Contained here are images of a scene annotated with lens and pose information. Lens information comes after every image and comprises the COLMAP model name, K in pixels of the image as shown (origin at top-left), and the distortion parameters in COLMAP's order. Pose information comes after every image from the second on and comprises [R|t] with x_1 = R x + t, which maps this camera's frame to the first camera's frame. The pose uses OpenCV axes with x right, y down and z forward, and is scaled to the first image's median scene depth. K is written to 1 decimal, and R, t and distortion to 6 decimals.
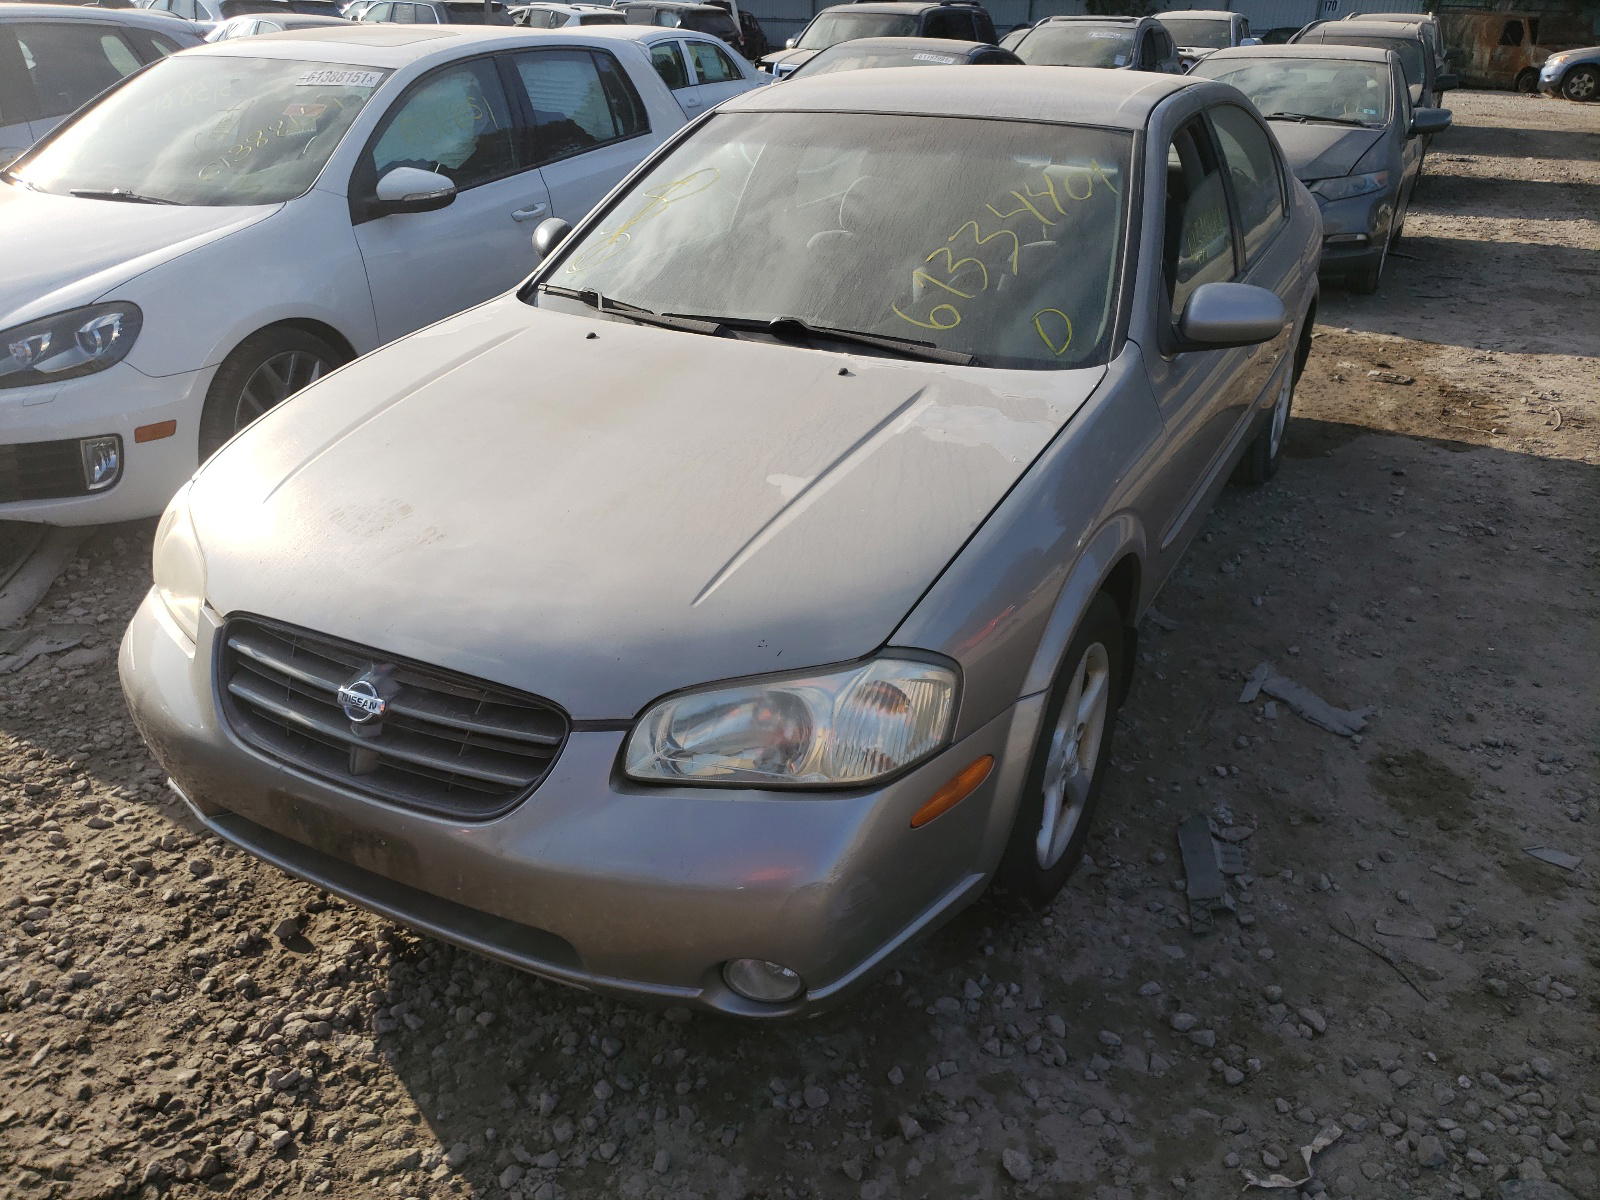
lens RADIAL K [[1193.1, 0, 800.0], [0, 1193.1, 600.0], [0, 0, 1]] dist [-0.008351, 0.028061]
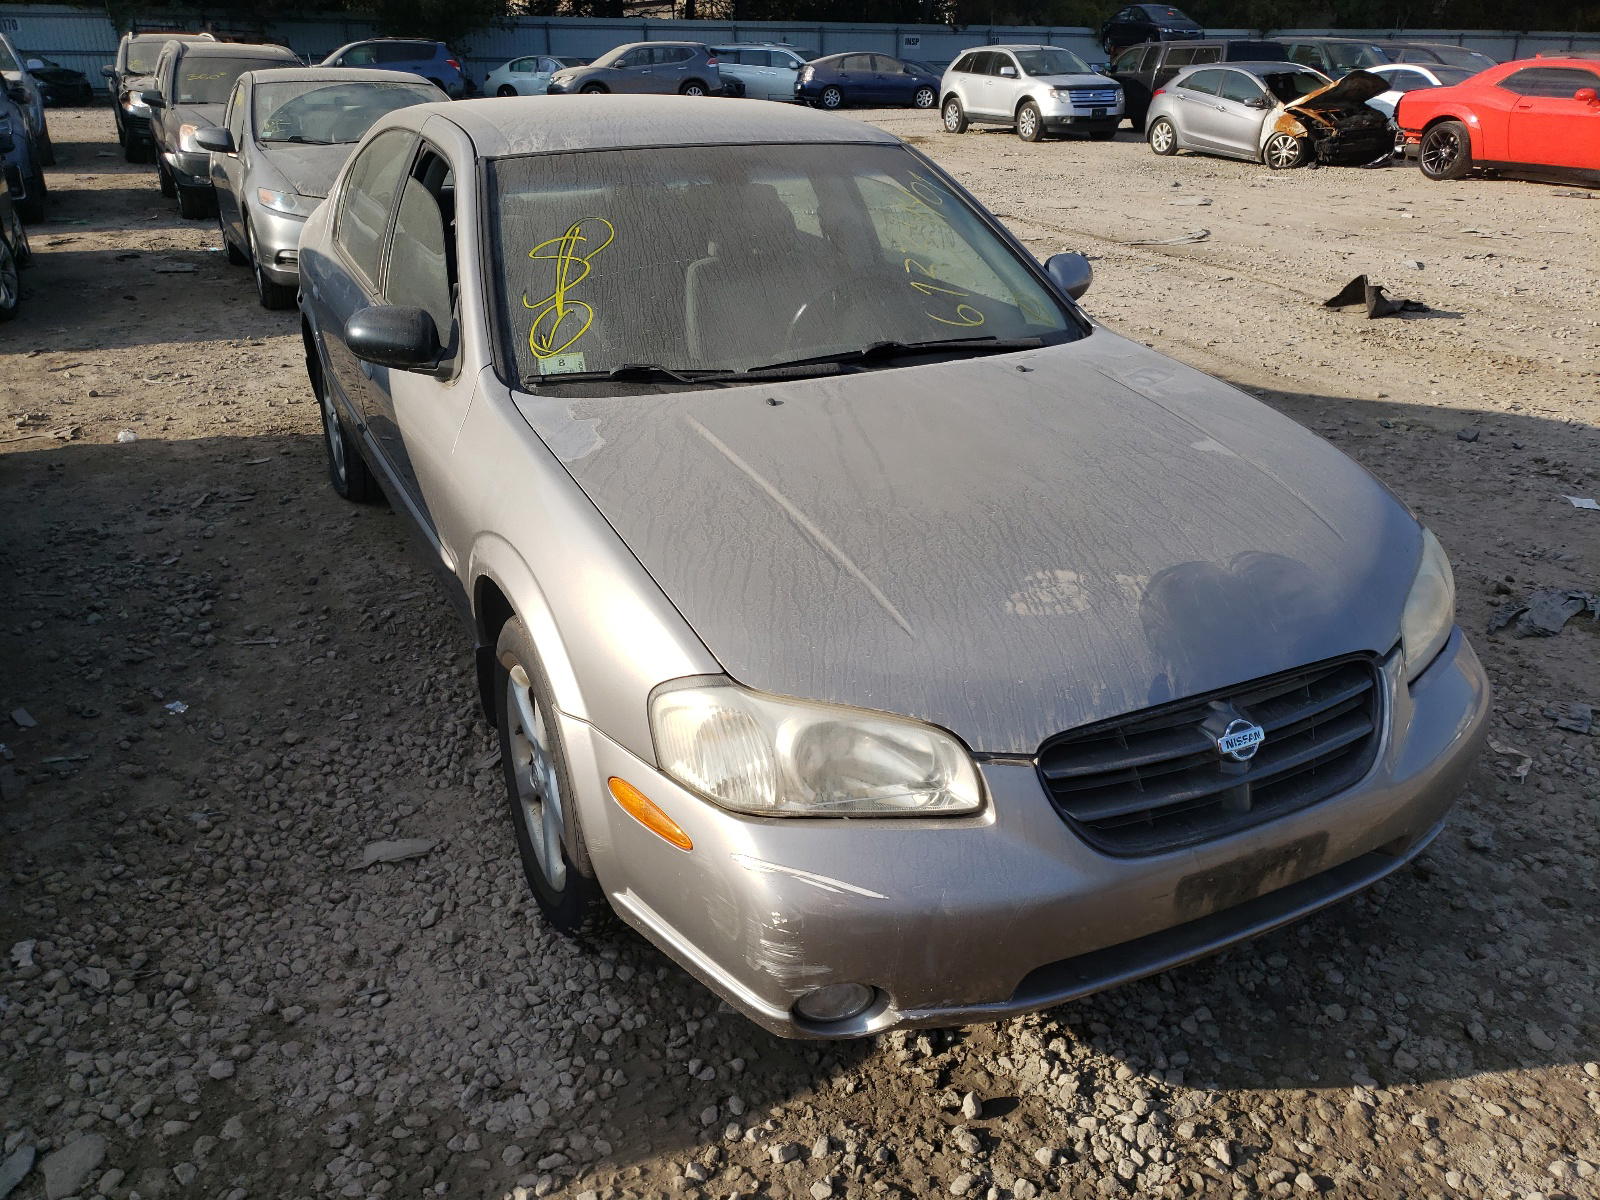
lens RADIAL K [[1193.1, 0, 800.0], [0, 1193.1, 600.0], [0, 0, 1]] dist [-0.008351, 0.028061]
pose [[0.610944, -0.343790, 0.713131, -1.070206], [0.350224, 0.925218, 0.145995, -0.253625], [-0.709993, 0.160562, 0.685660, 0.463962]]
